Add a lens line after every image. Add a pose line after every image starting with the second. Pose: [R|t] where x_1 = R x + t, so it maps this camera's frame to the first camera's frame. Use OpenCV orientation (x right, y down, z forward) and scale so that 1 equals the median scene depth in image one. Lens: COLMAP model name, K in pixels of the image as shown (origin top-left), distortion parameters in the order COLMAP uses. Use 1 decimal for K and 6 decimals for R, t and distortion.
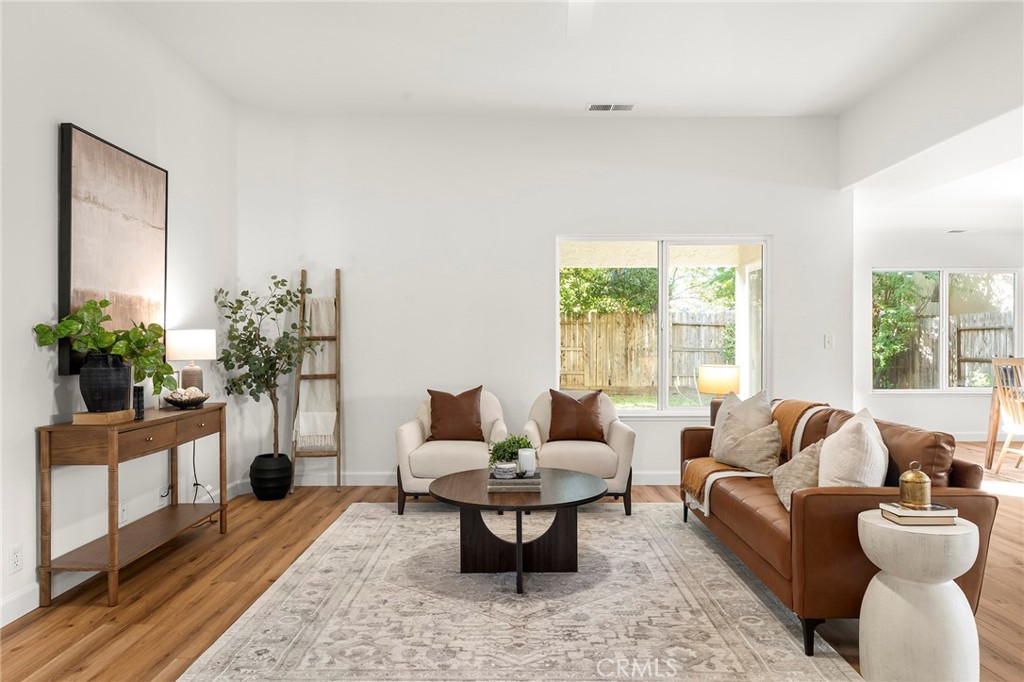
lens RADIAL K [[683.5, 0, 513.2], [0, 683.5, 344.3], [0, 0, 1]] dist [0.001458, -0.002503]
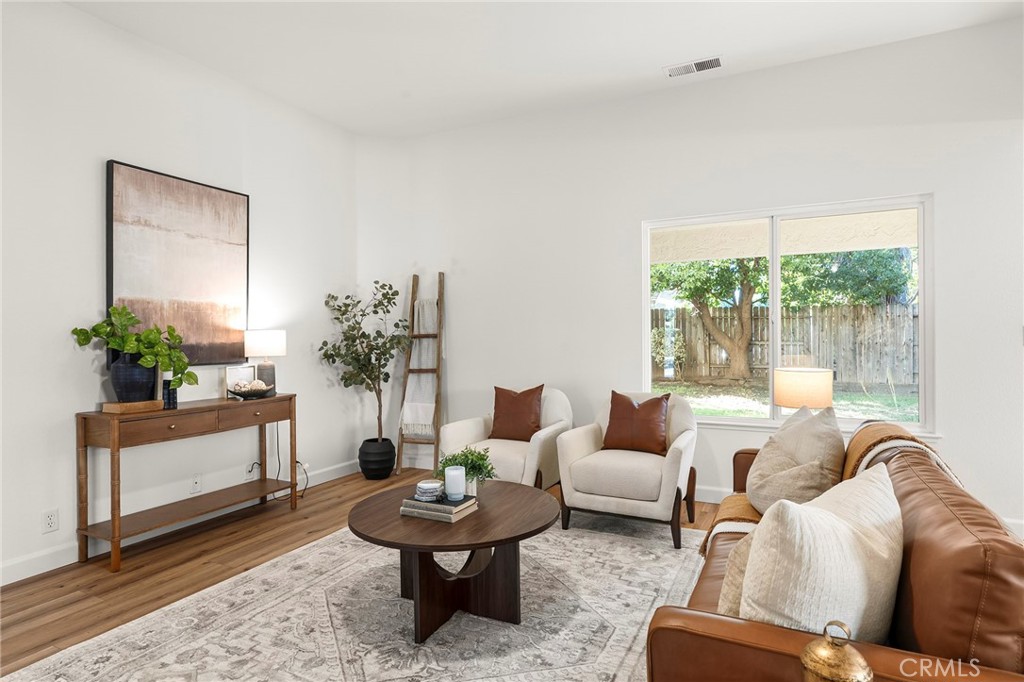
lens RADIAL K [[557.7, 0, 509.0], [0, 557.7, 337.2], [0, 0, 1]] dist [0.001512, -0.001773]
pose [[0.895533, -0.005736, -0.444959, 0.352523], [0.004700, 0.999983, -0.003432, -0.004698], [0.444971, 0.000983, 0.895545, 0.373807]]
